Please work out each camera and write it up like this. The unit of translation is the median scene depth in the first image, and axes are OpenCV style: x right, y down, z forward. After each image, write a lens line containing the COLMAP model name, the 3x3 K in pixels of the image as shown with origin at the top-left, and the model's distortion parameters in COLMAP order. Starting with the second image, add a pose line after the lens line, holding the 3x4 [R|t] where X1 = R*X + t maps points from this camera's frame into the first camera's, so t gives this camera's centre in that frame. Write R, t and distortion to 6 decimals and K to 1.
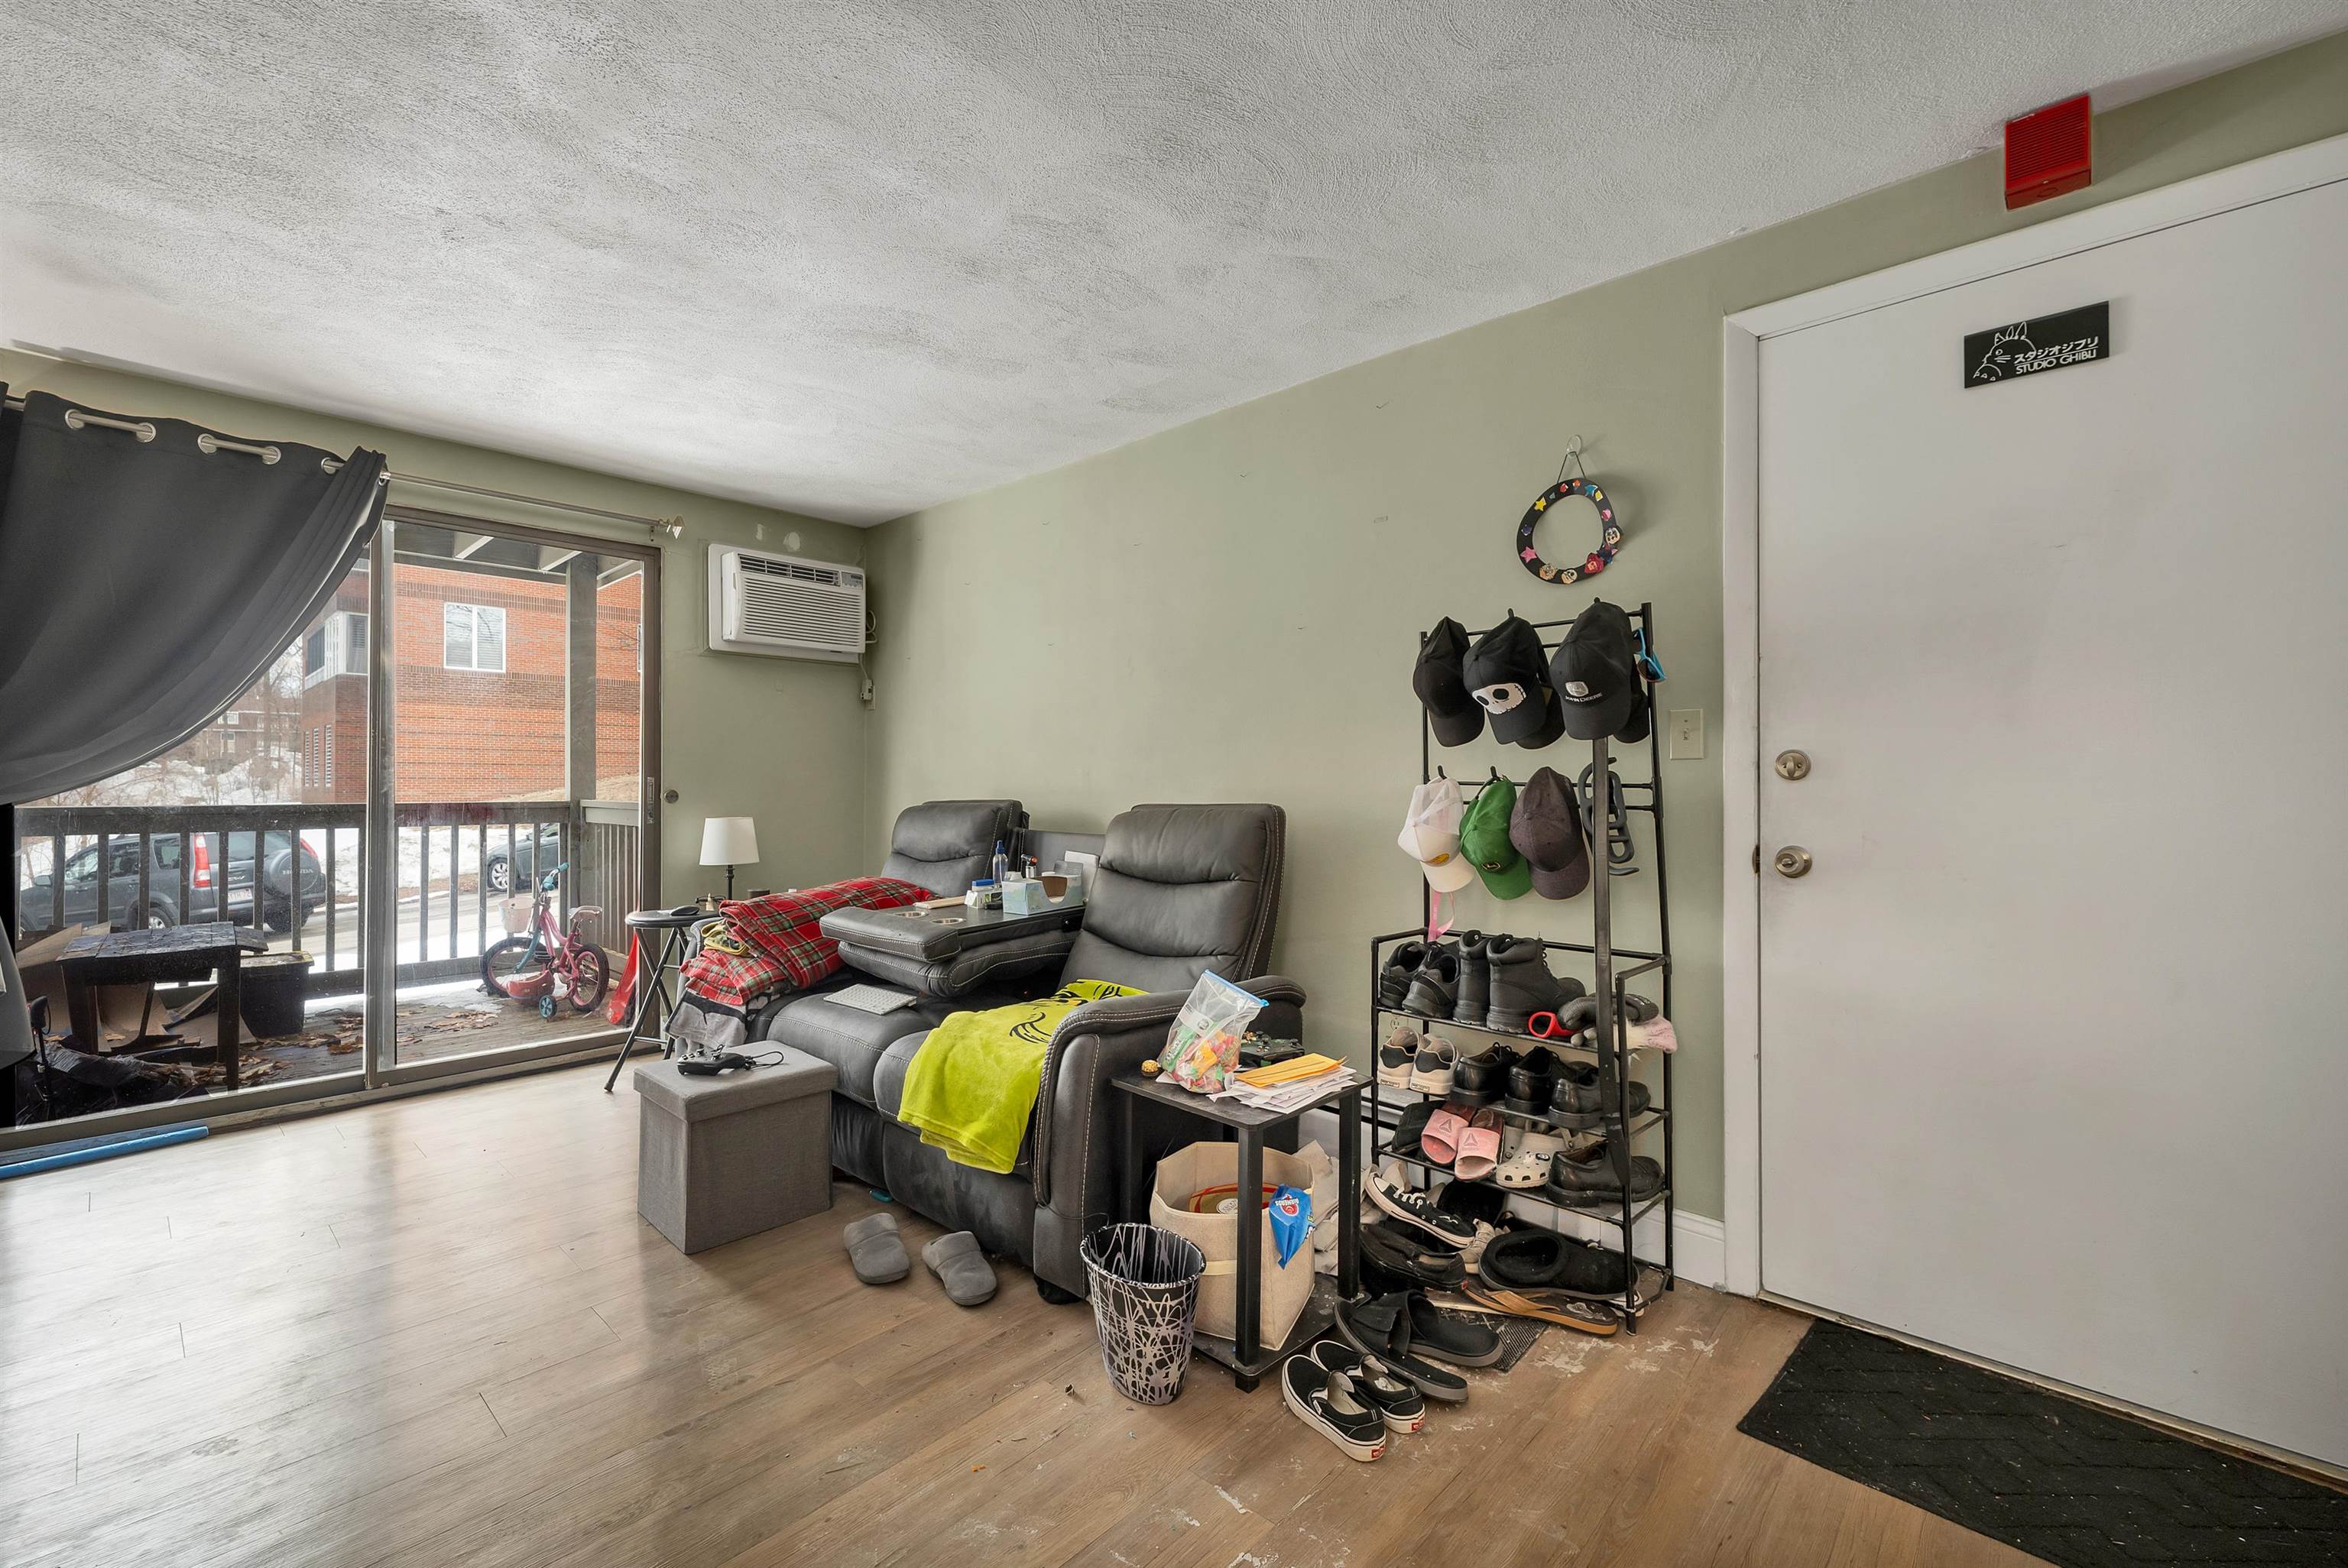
lens RADIAL K [[974.1, 0, 1167.1], [0, 974.1, 783.6], [0, 0, 1]] dist [-0.001508, -0.000128]
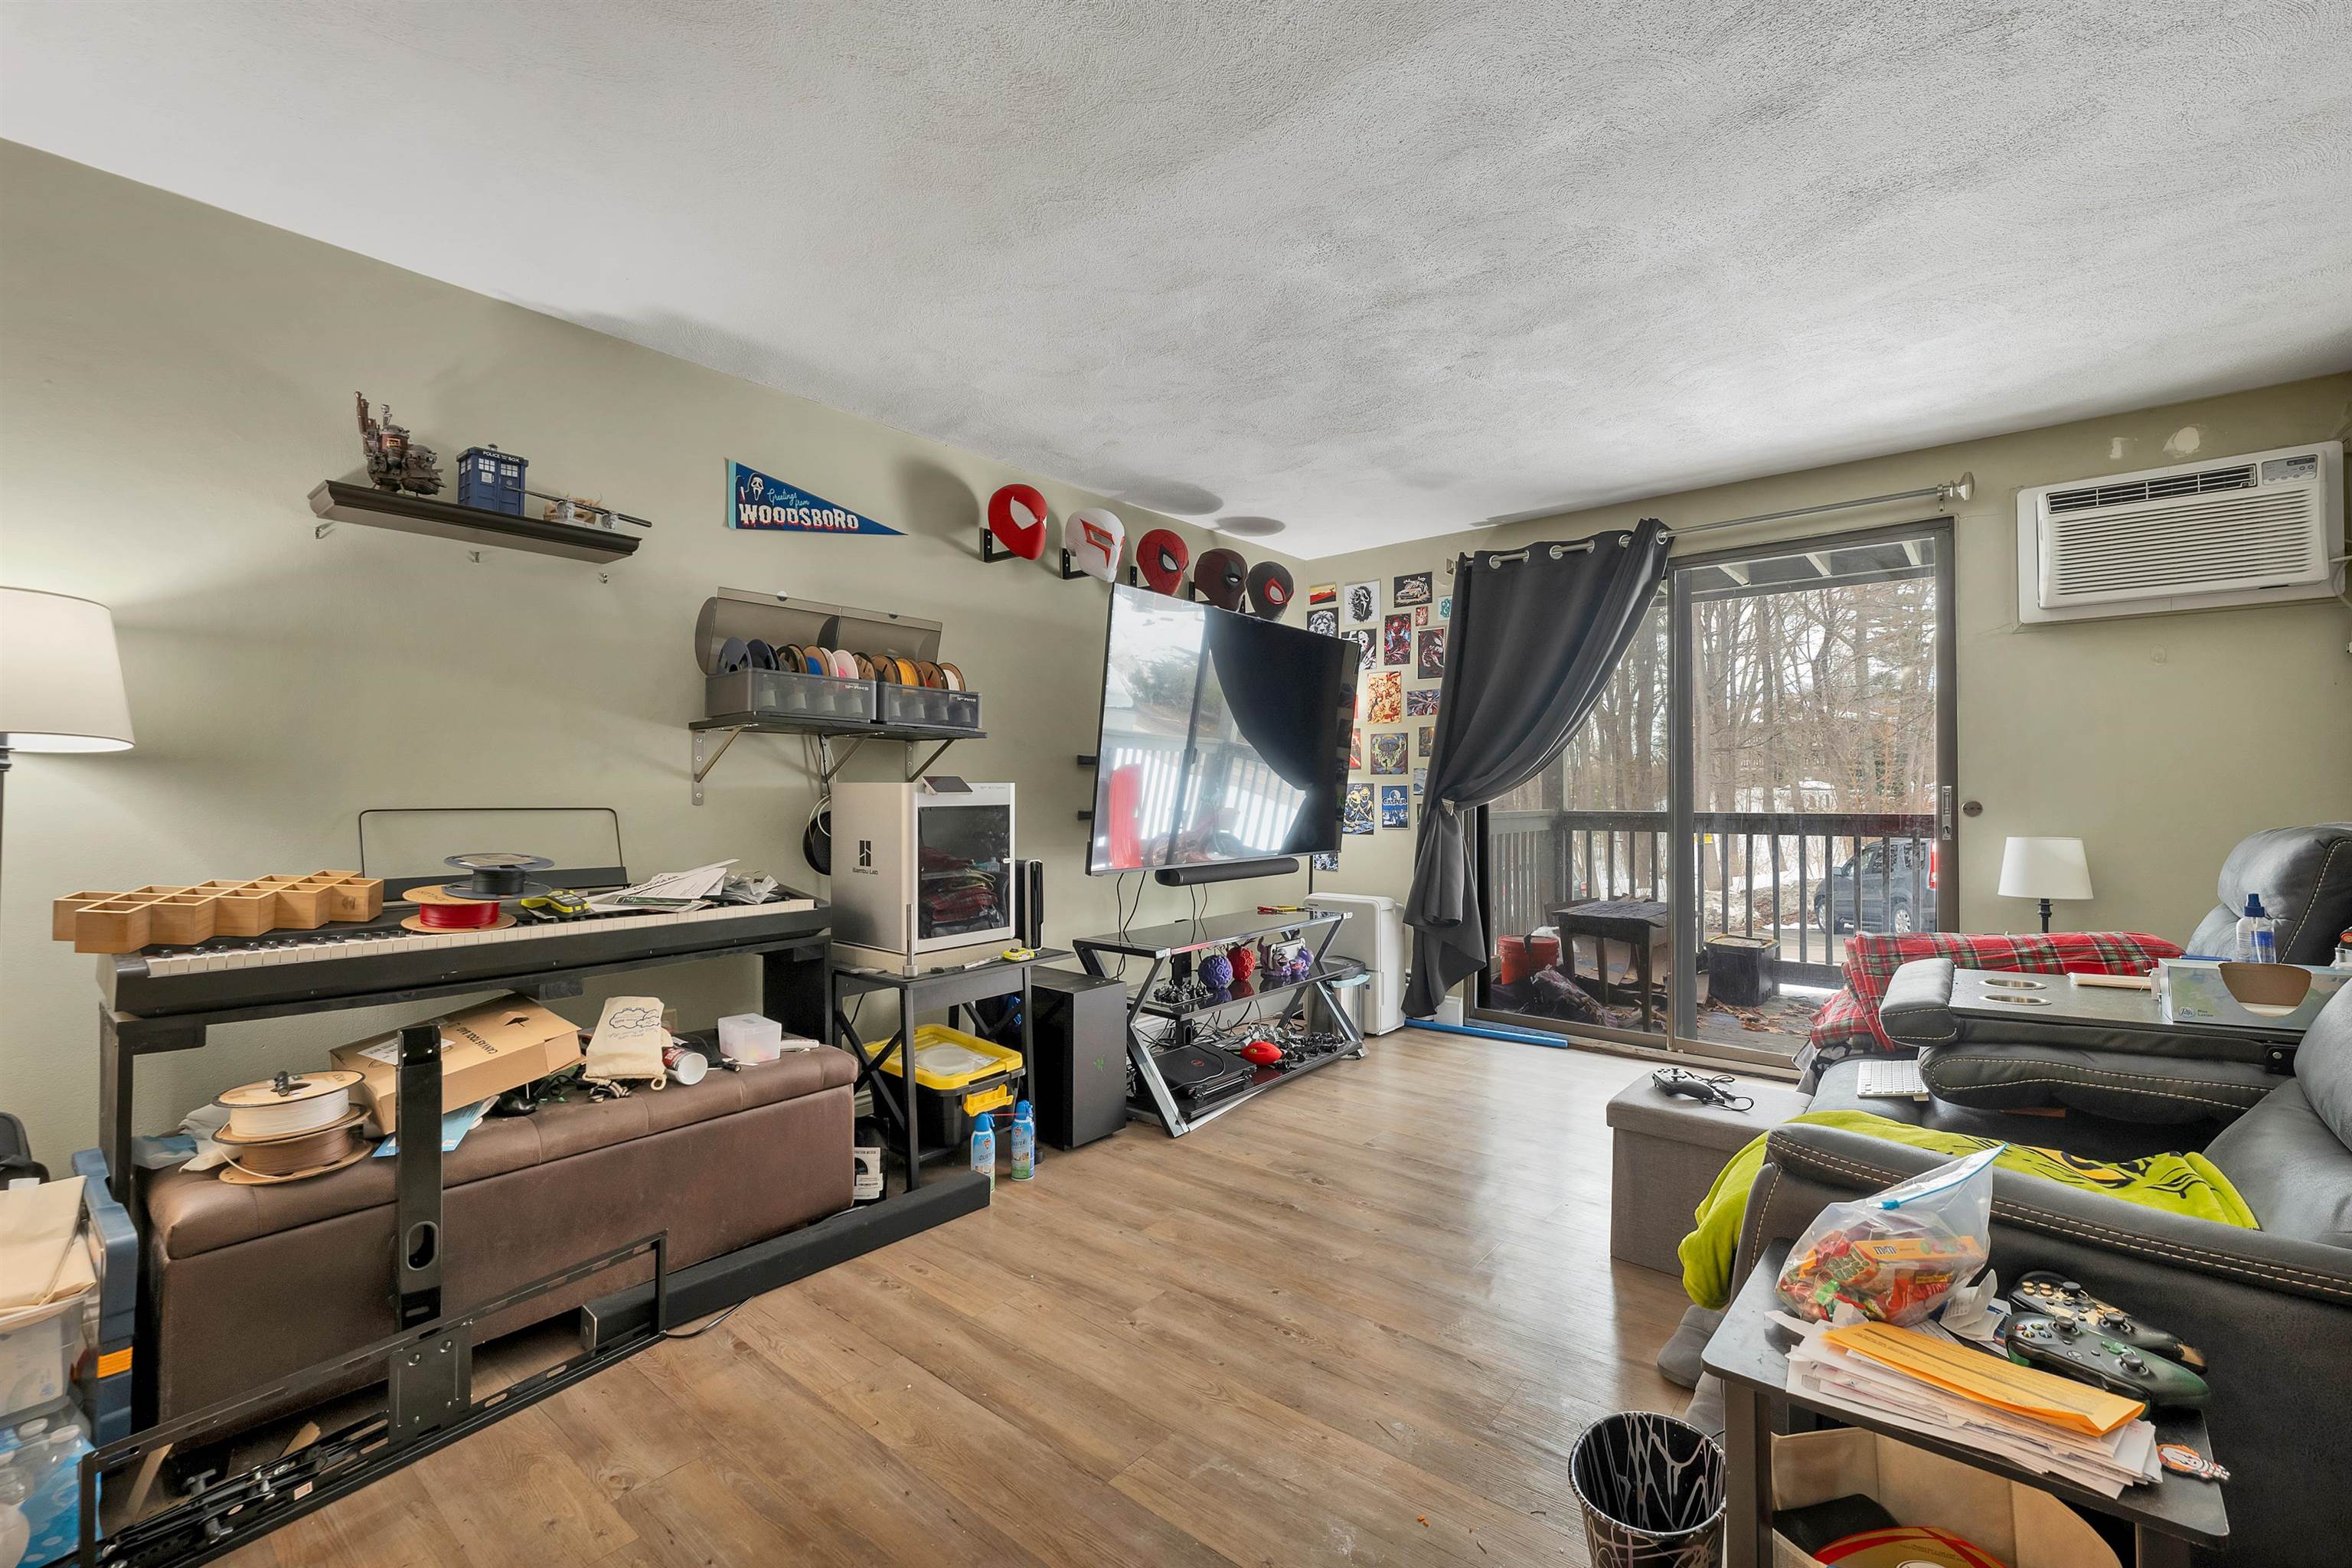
lens RADIAL K [[975.8, 0, 1169.1], [0, 975.8, 783.6], [0, 0, 1]] dist [-0.001508, -0.000128]
pose [[0.067019, -0.013110, -0.997666, 0.314341], [0.002634, 0.999913, -0.012962, 0.000702], [0.997748, -0.001759, 0.067048, 0.293297]]
